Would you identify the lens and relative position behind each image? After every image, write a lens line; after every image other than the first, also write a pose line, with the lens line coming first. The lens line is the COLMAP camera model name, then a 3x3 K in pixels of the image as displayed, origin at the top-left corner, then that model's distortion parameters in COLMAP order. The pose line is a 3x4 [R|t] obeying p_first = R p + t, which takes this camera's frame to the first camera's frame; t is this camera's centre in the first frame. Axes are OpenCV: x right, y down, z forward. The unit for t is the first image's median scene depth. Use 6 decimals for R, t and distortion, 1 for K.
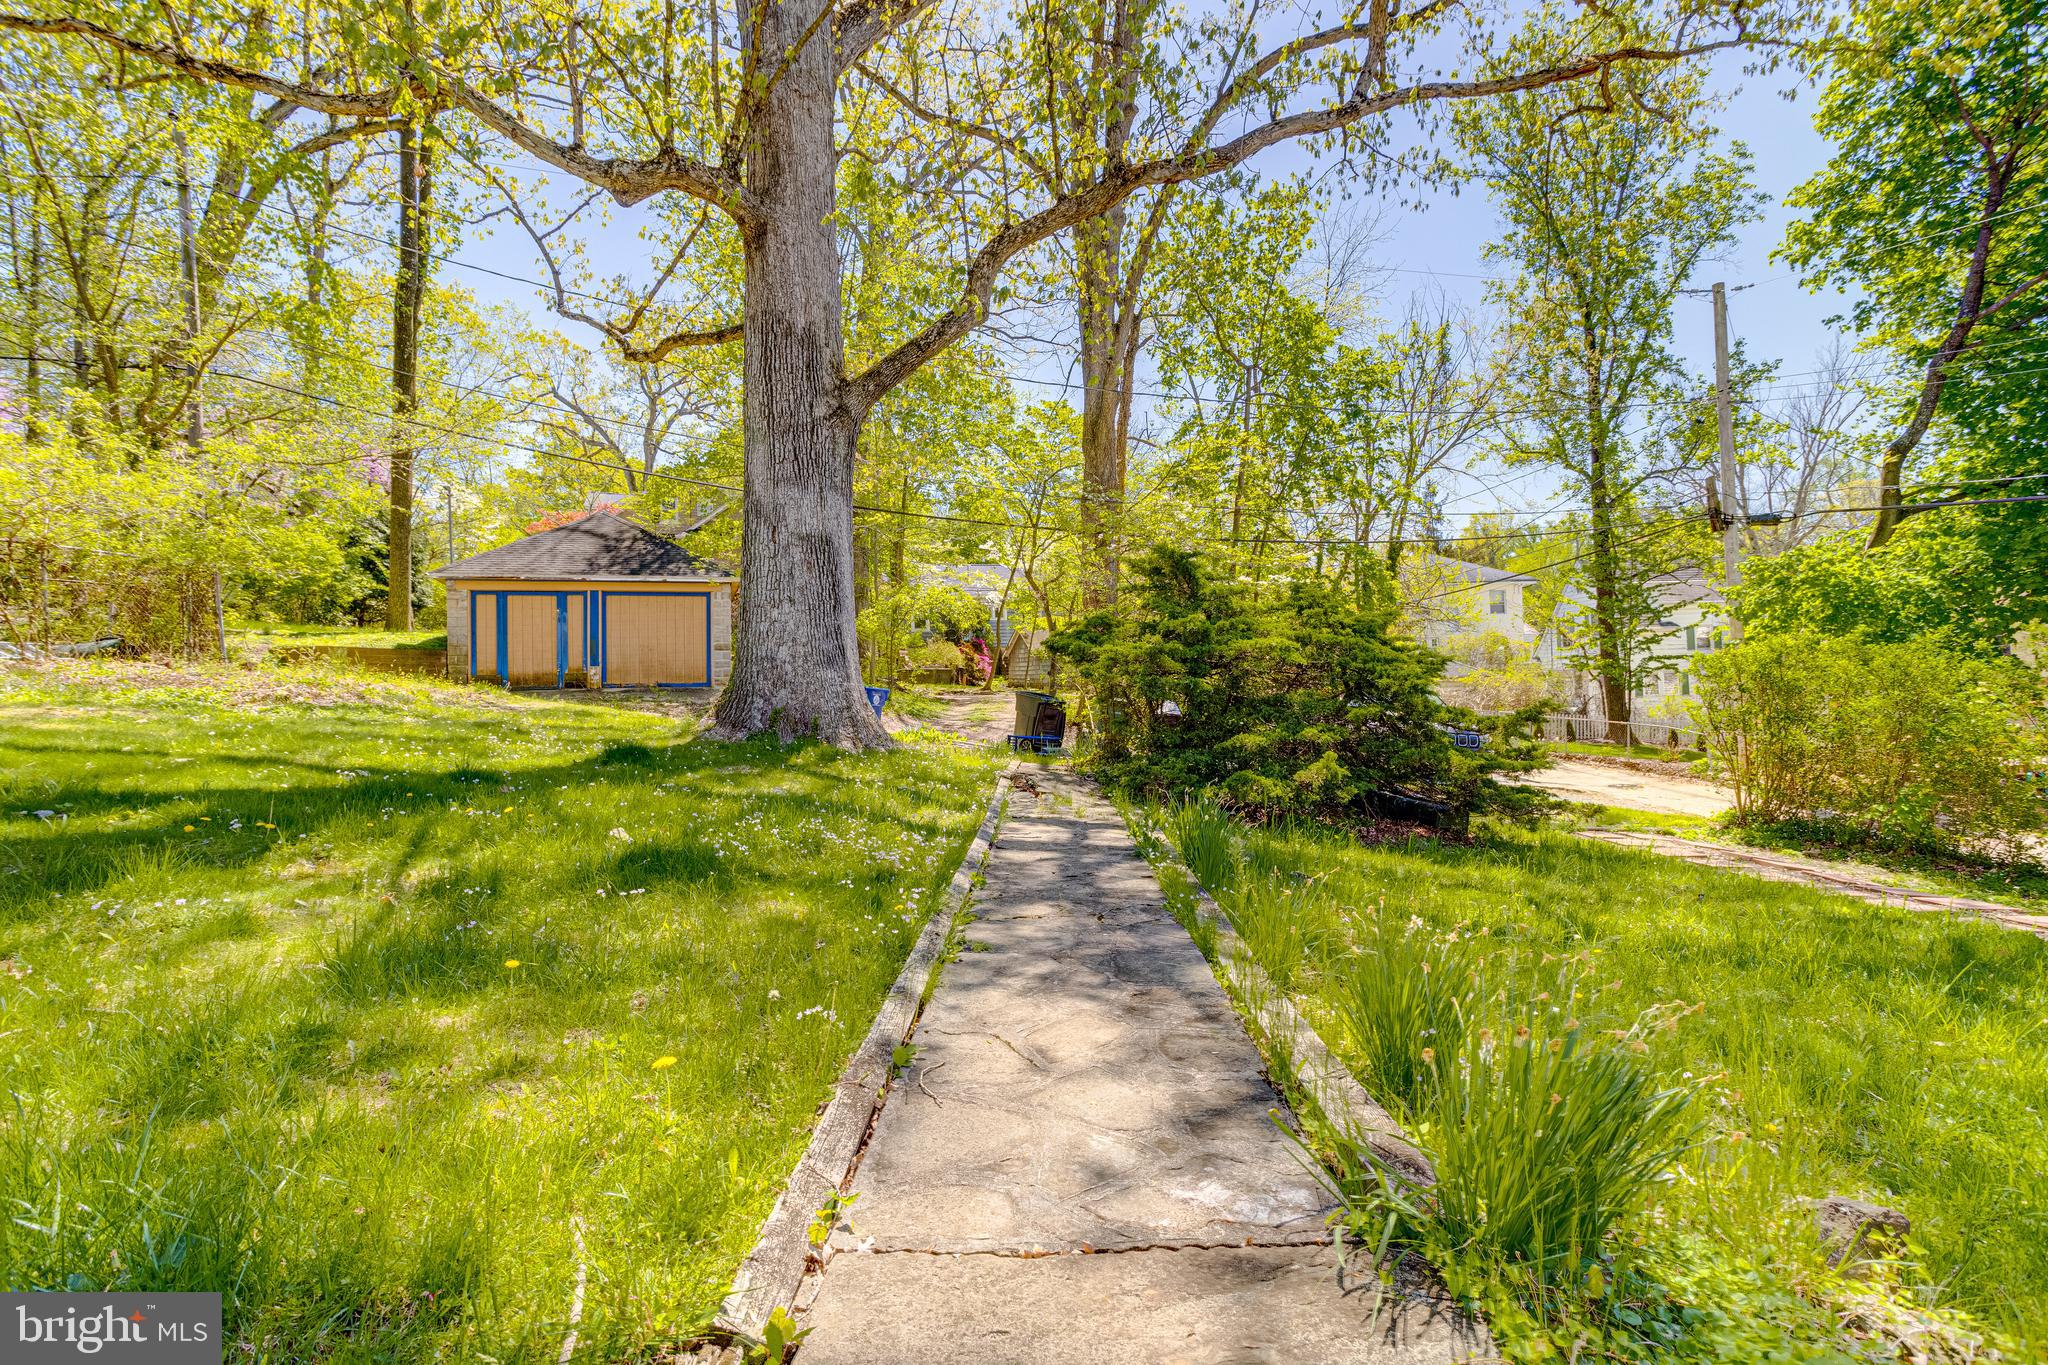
lens RADIAL K [[999.8, 0, 1020.4], [0, 999.8, 686.6], [0, 0, 1]] dist [-0.034241, 0.016144]
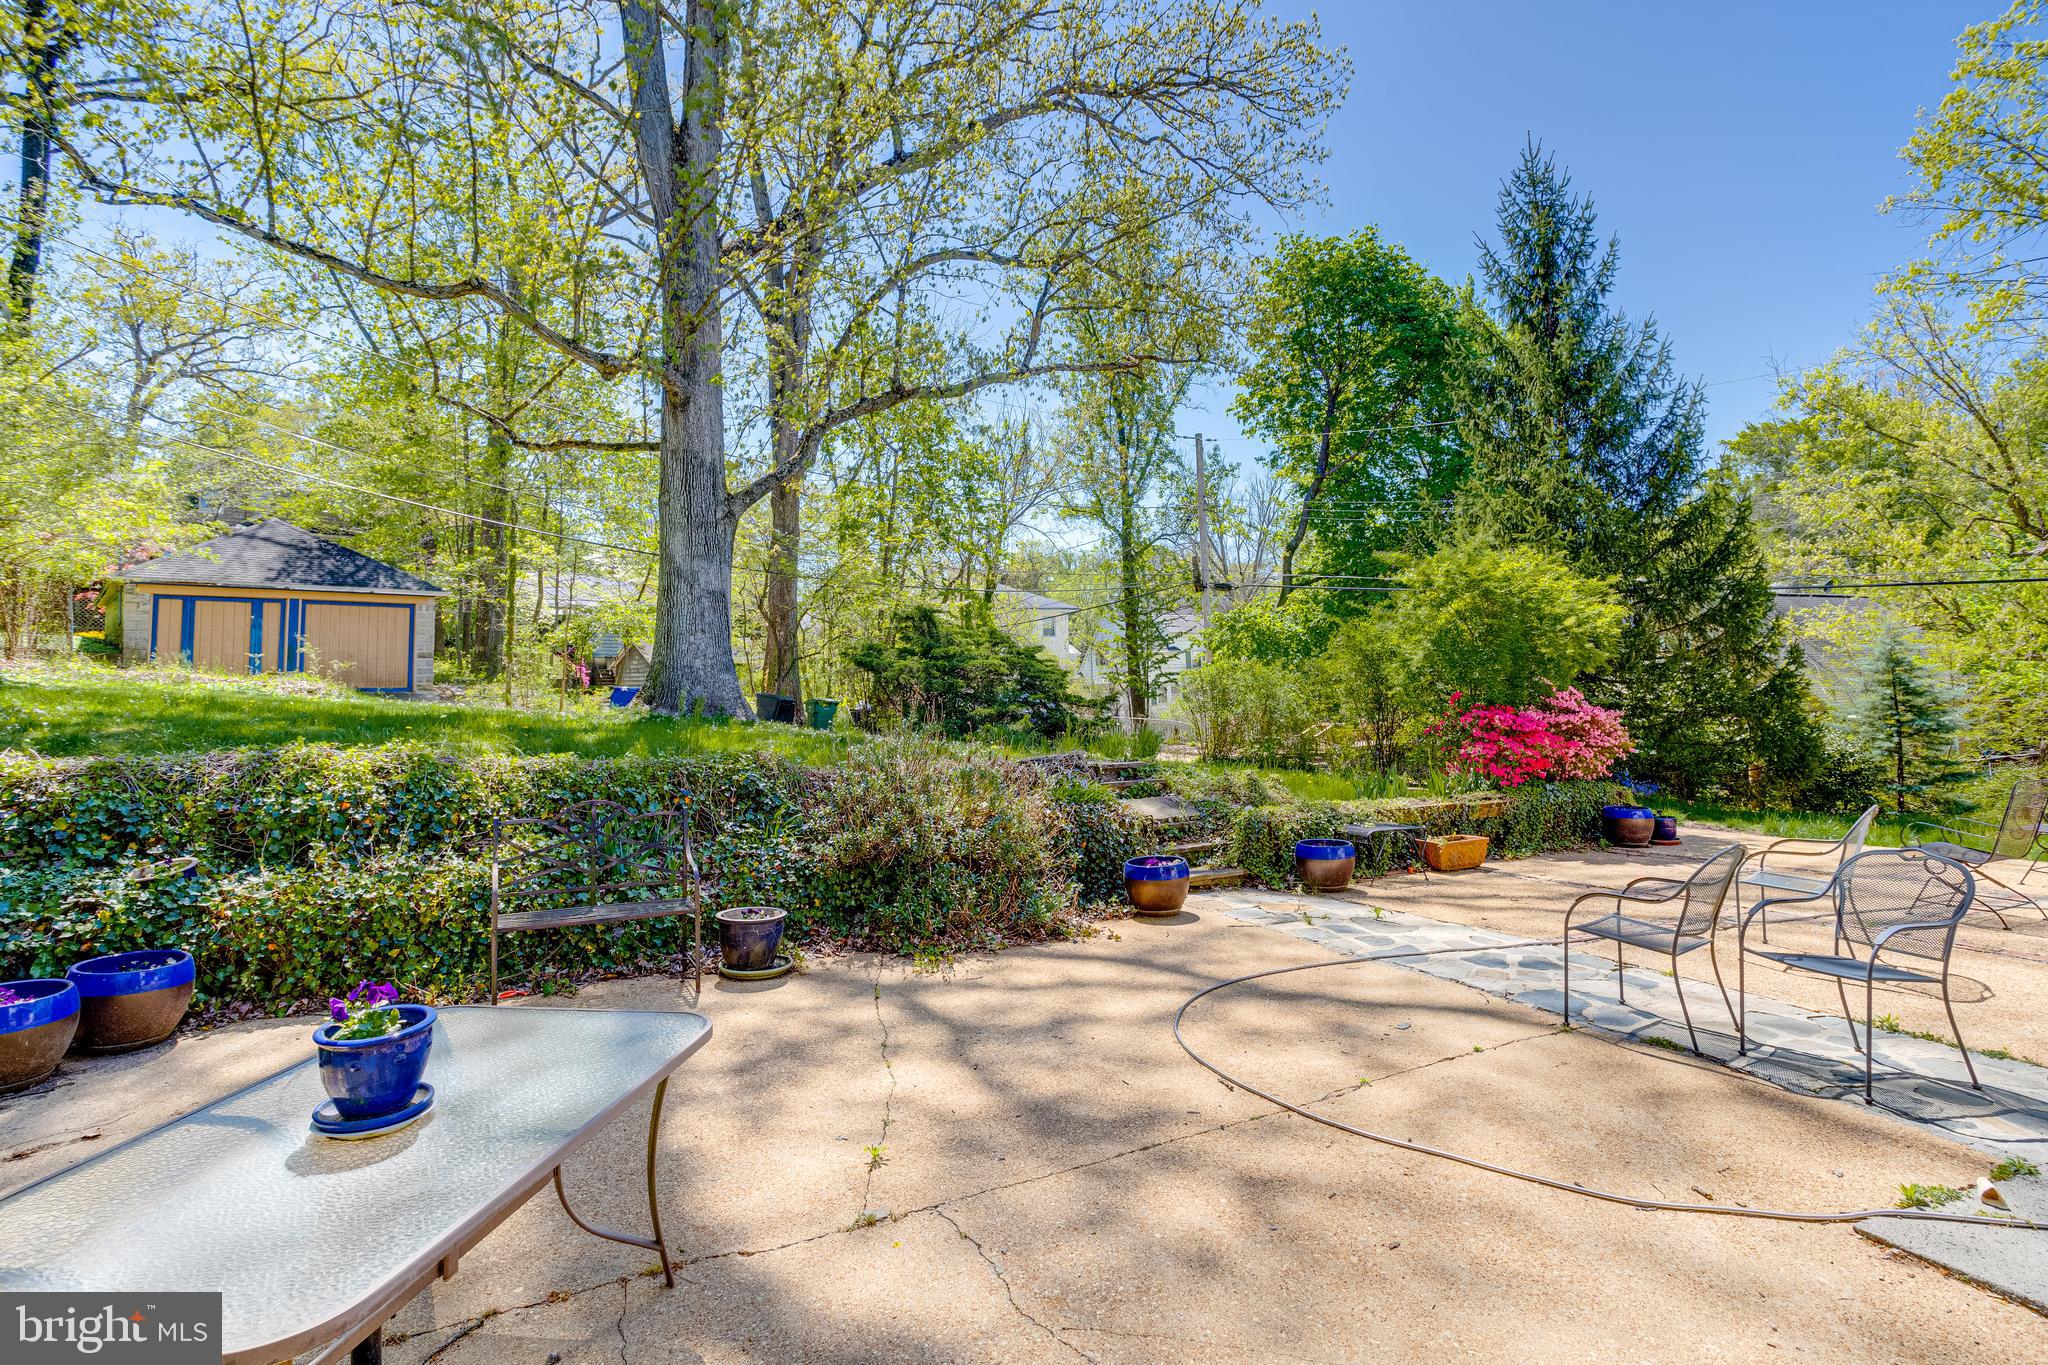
lens RADIAL K [[989.7, 0, 1020.1], [0, 989.7, 675.8], [0, 0, 1]] dist [-0.043672, 0.019770]
pose [[0.911140, 0.009896, 0.411979, -0.149499], [0.000401, 0.999690, -0.024901, 0.009738], [-0.412098, 0.022853, 0.910853, -0.239218]]
